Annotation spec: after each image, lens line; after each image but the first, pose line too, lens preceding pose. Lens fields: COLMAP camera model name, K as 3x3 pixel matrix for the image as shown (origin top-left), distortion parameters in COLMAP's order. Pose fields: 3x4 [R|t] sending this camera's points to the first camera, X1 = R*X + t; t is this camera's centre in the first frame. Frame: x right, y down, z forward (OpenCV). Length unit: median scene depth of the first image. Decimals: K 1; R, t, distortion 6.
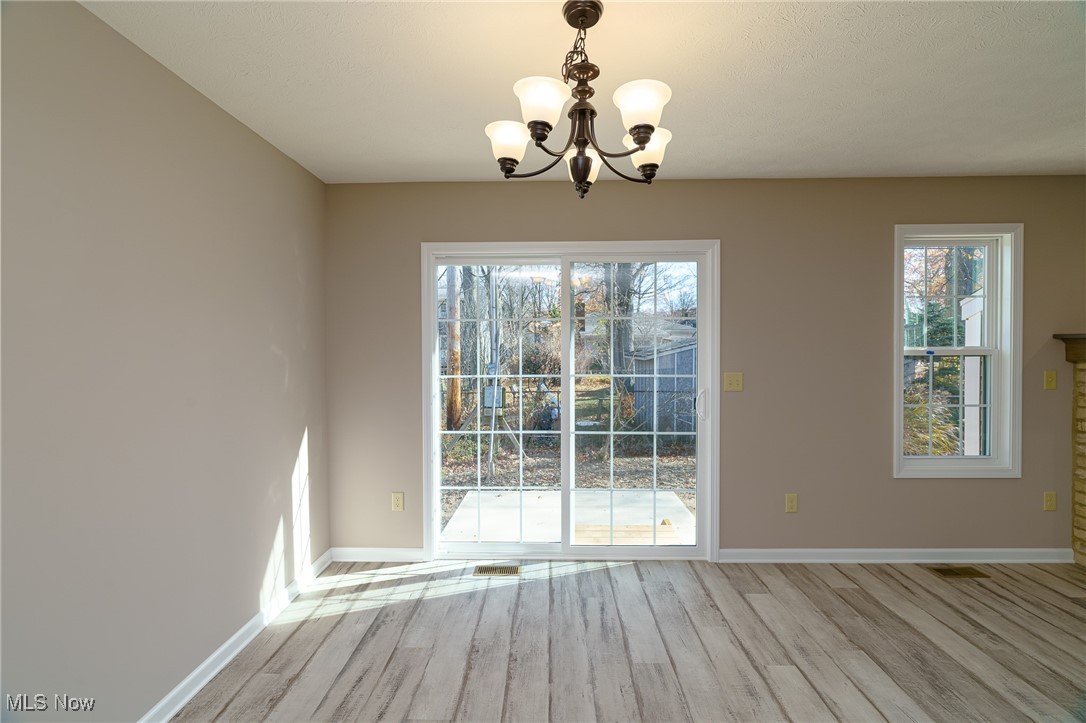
lens RADIAL K [[495.4, 0, 545.7], [0, 495.4, 353.9], [0, 0, 1]] dist [-0.005896, 0.000592]
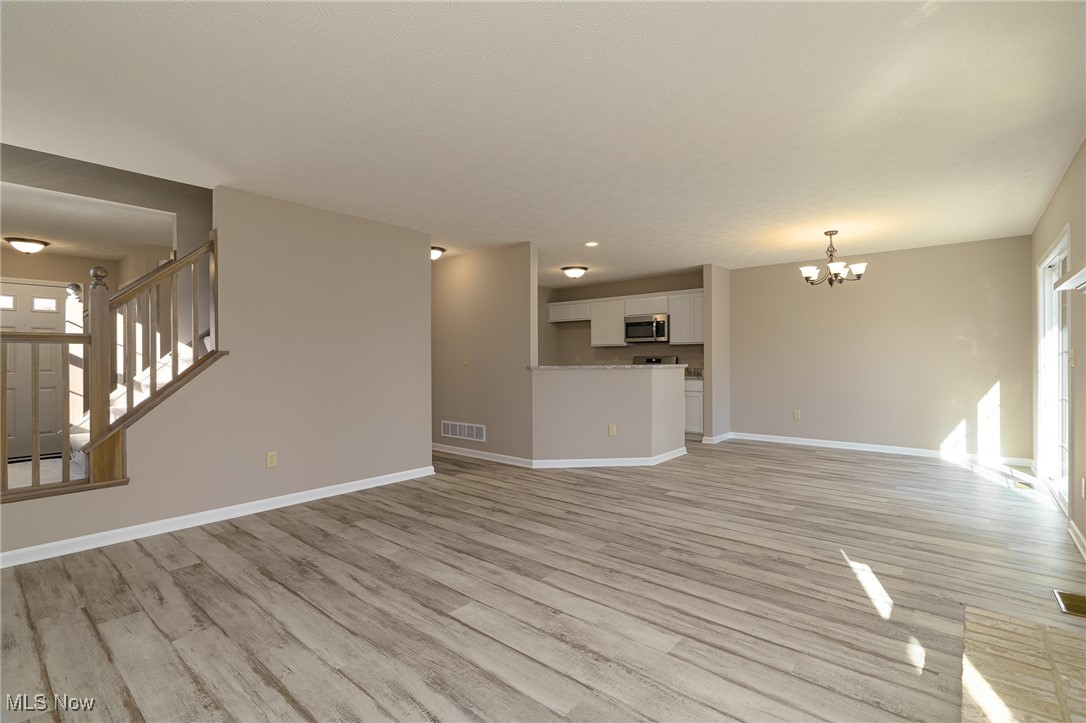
lens RADIAL K [[495.4, 0, 545.7], [0, 495.4, 353.9], [0, 0, 1]] dist [-0.005896, 0.000592]
pose [[-0.631026, 0.003504, -0.775754, 1.879738], [0.003340, 0.999993, 0.001800, 0.044330], [0.775755, -0.001455, -0.631033, 0.802808]]
